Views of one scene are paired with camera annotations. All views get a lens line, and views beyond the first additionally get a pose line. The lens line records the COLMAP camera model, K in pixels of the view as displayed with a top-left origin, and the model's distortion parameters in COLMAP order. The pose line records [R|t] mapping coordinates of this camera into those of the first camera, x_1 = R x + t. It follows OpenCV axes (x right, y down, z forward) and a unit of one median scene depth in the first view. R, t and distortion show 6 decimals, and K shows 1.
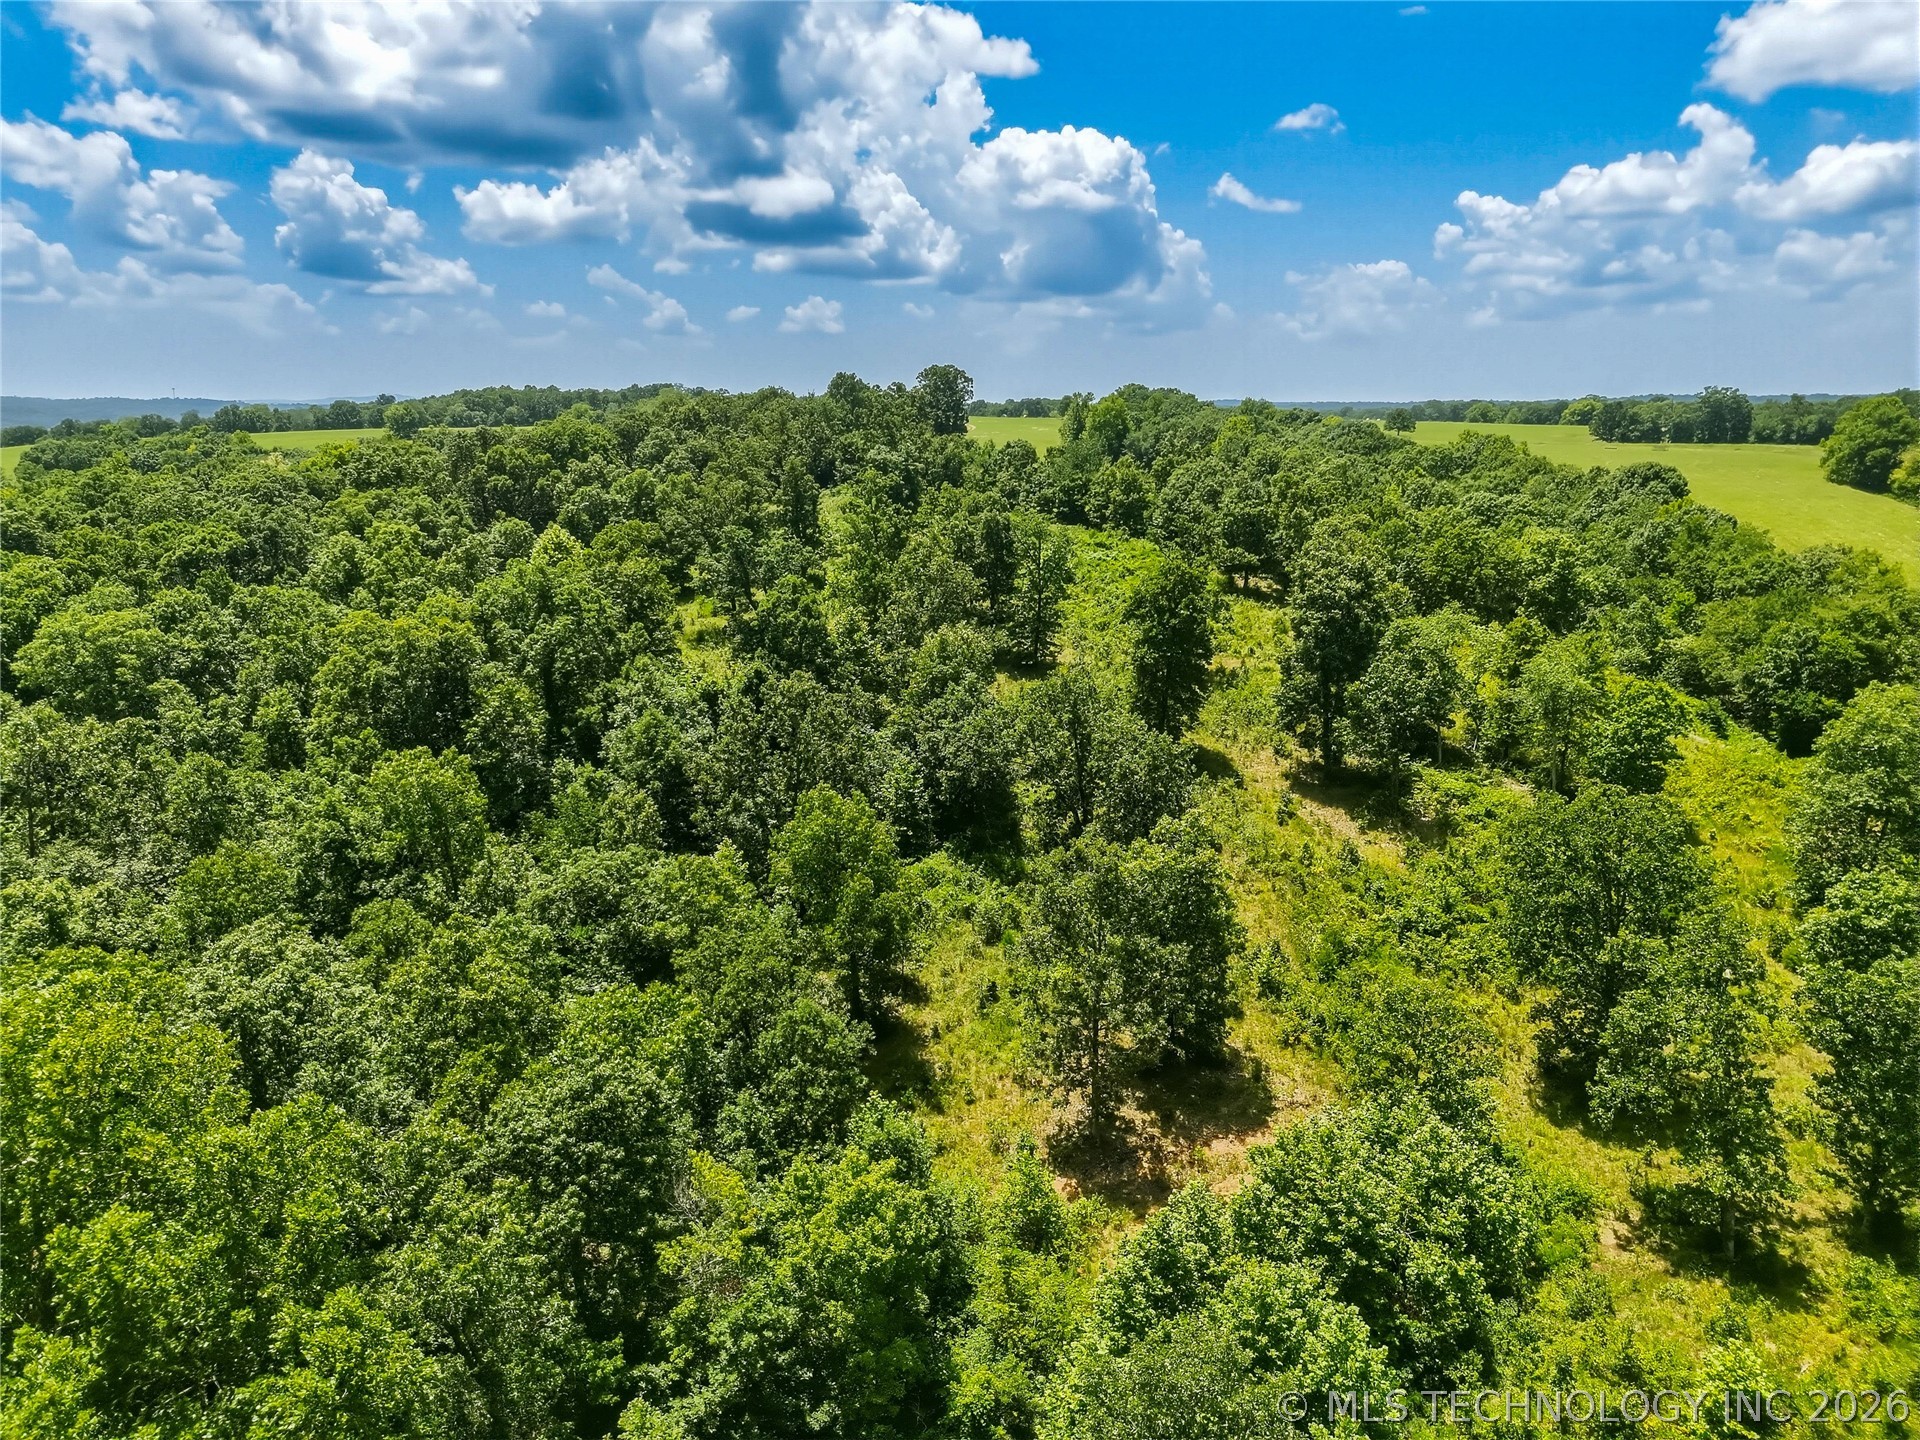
lens RADIAL K [[1327.8, 0, 960.0], [0, 1327.8, 720.0], [0, 0, 1]] dist [0.079604, -0.072703]
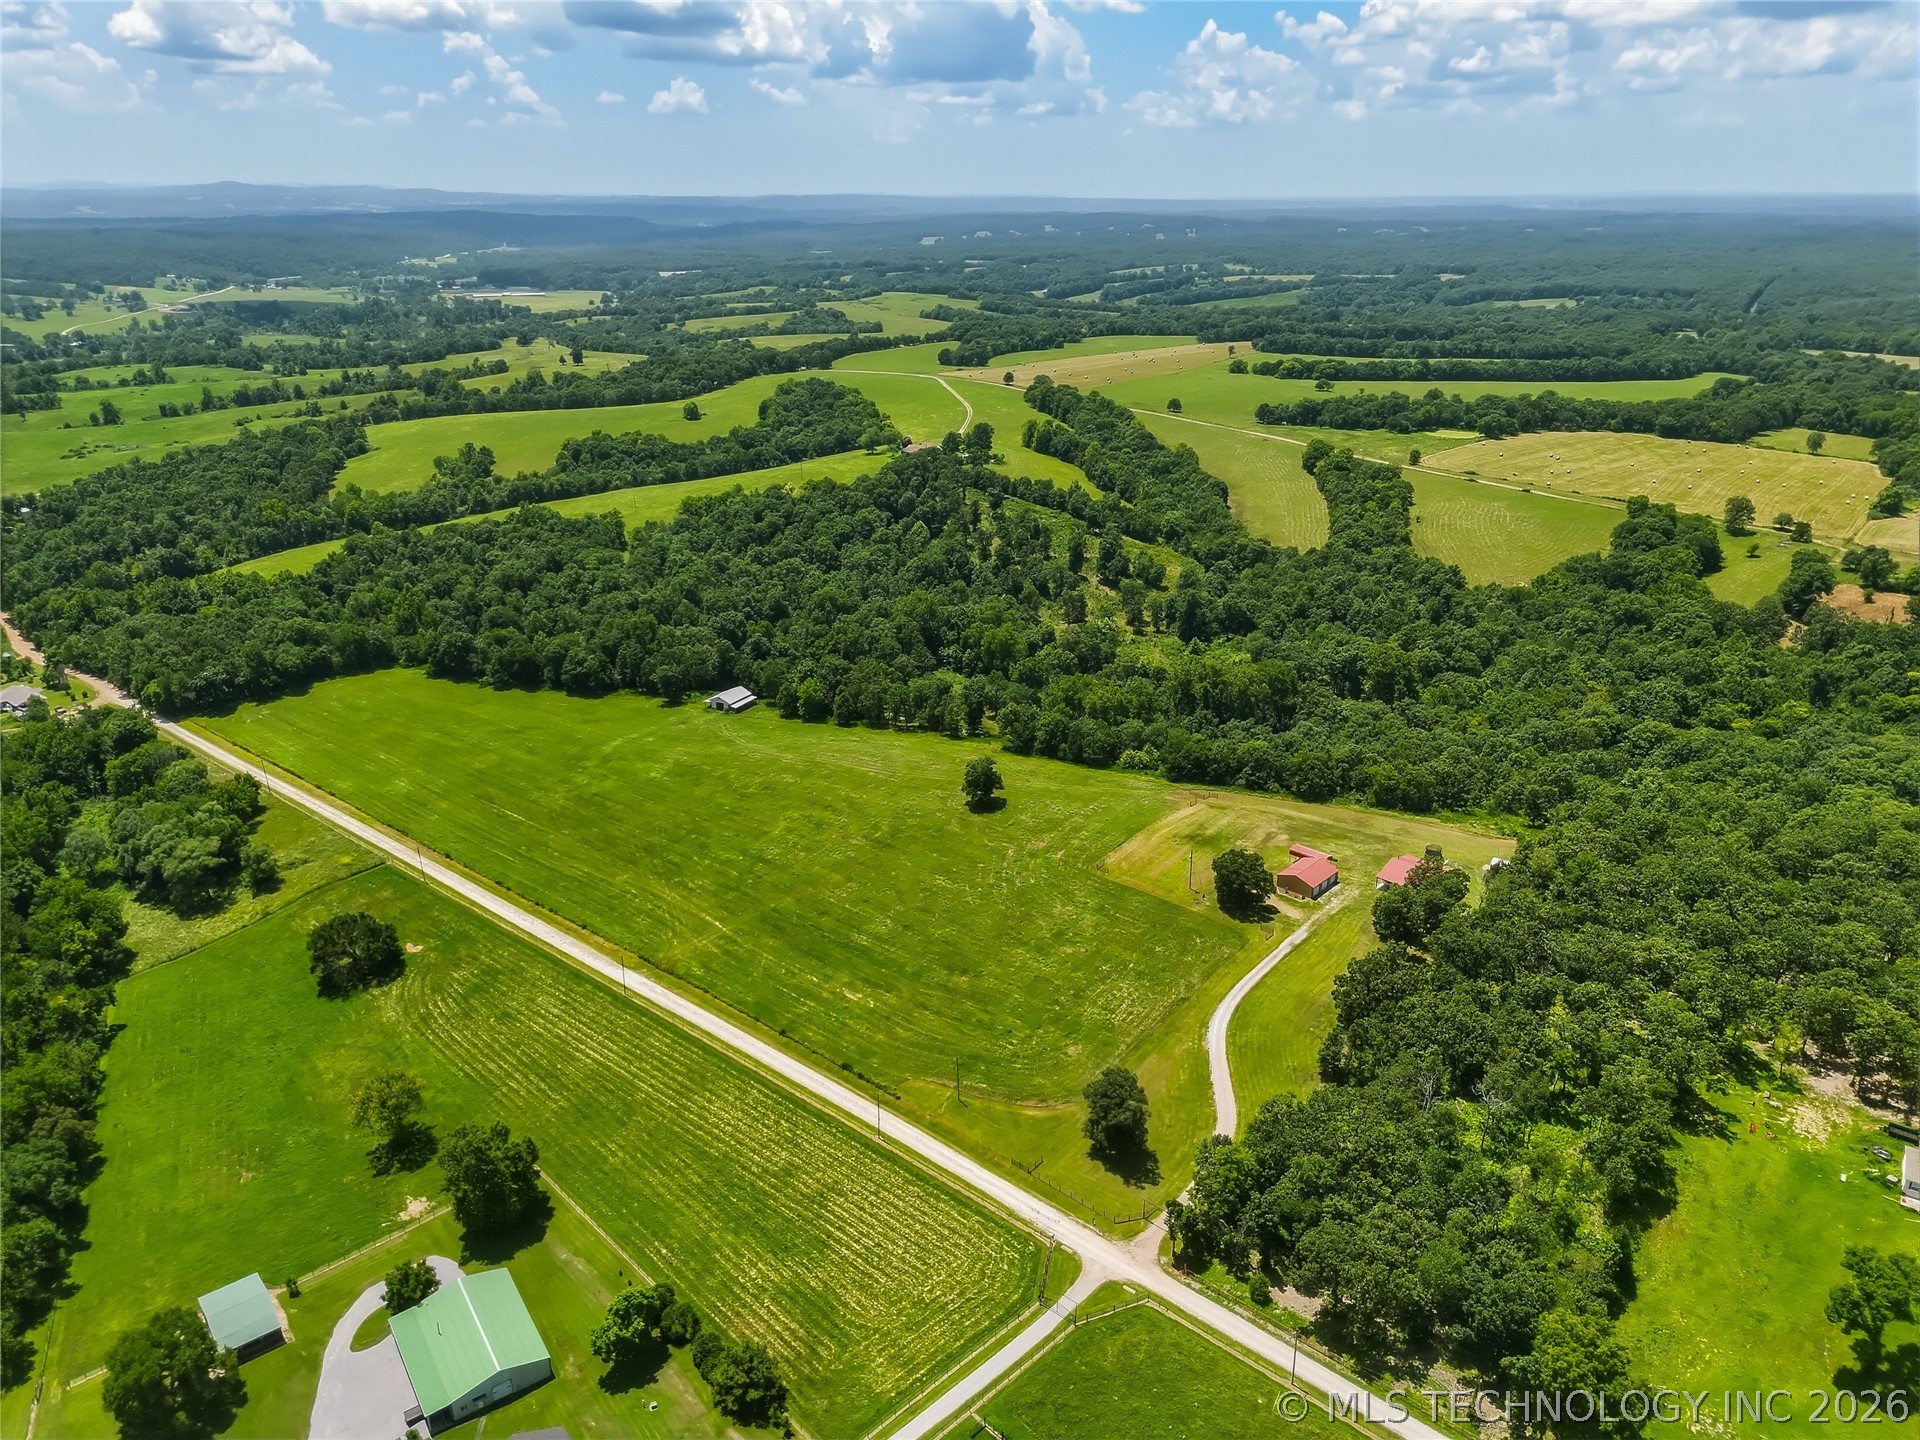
lens RADIAL K [[1327.8, 0, 960.0], [0, 1327.8, 720.0], [0, 0, 1]] dist [0.079604, -0.072703]
pose [[0.995406, -0.022443, 0.093073, -0.785322], [0.008830, 0.989512, 0.144178, -0.172843], [-0.095332, -0.142694, 0.985165, -4.130571]]
